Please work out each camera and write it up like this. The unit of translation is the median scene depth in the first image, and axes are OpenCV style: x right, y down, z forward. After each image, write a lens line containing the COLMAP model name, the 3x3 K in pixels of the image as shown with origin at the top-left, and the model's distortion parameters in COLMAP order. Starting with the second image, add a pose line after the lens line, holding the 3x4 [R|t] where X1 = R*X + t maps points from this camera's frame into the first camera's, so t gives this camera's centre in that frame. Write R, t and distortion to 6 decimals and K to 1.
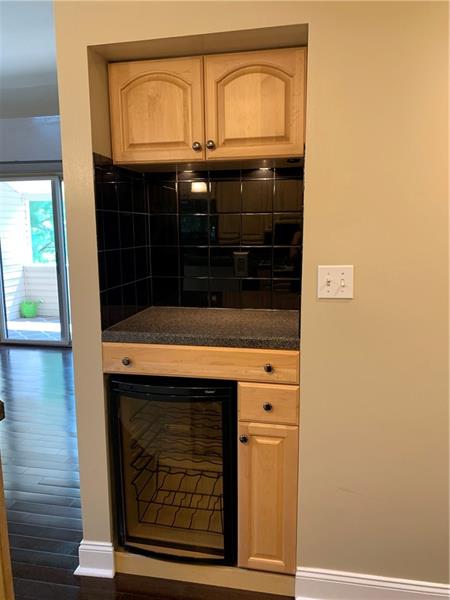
lens RADIAL K [[454.0, 0, 225.0], [0, 454.0, 300.0], [0, 0, 1]] dist [-0.006734, -0.005177]
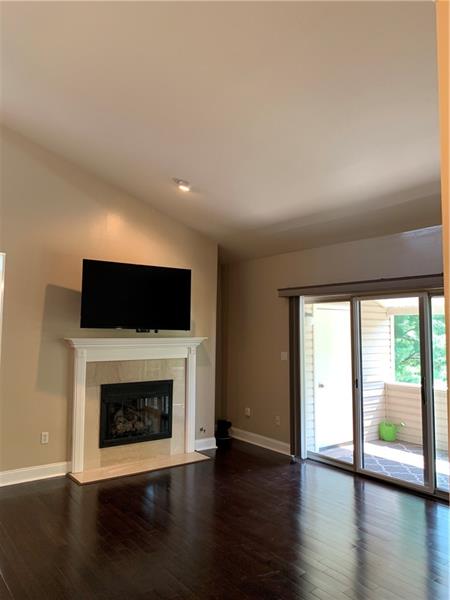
lens RADIAL K [[454.0, 0, 225.0], [0, 454.0, 300.0], [0, 0, 1]] dist [-0.006734, -0.005177]
pose [[0.726513, -0.044264, -0.685725, -0.033150], [-0.115394, 0.975892, -0.185252, -0.031478], [0.677394, 0.213717, 0.703891, 0.076303]]
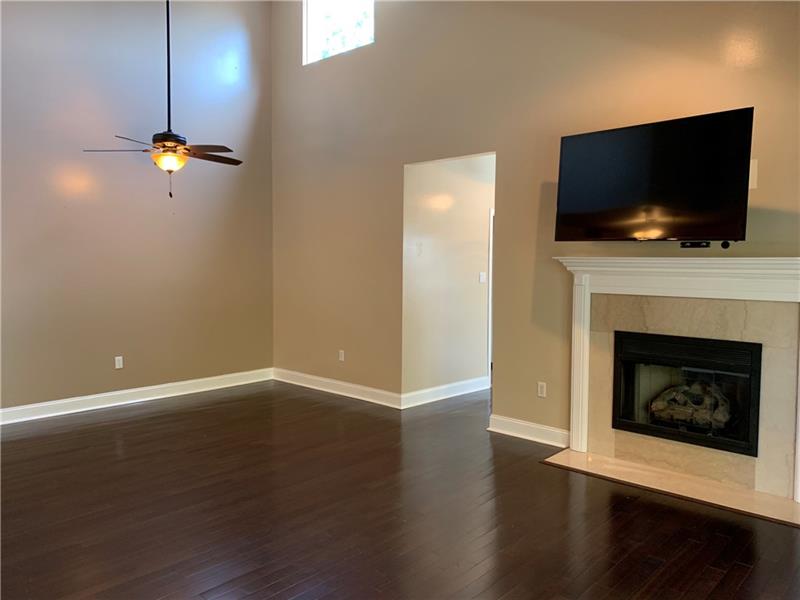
lens RADIAL K [[605.4, 0, 400.0], [0, 605.4, 300.0], [0, 0, 1]] dist [-0.006734, -0.005177]
pose [[-0.540354, 0.059441, -0.839336, -0.044821], [-0.136696, 0.978050, 0.157268, -0.074890], [0.830260, 0.199714, -0.520368, 0.382556]]
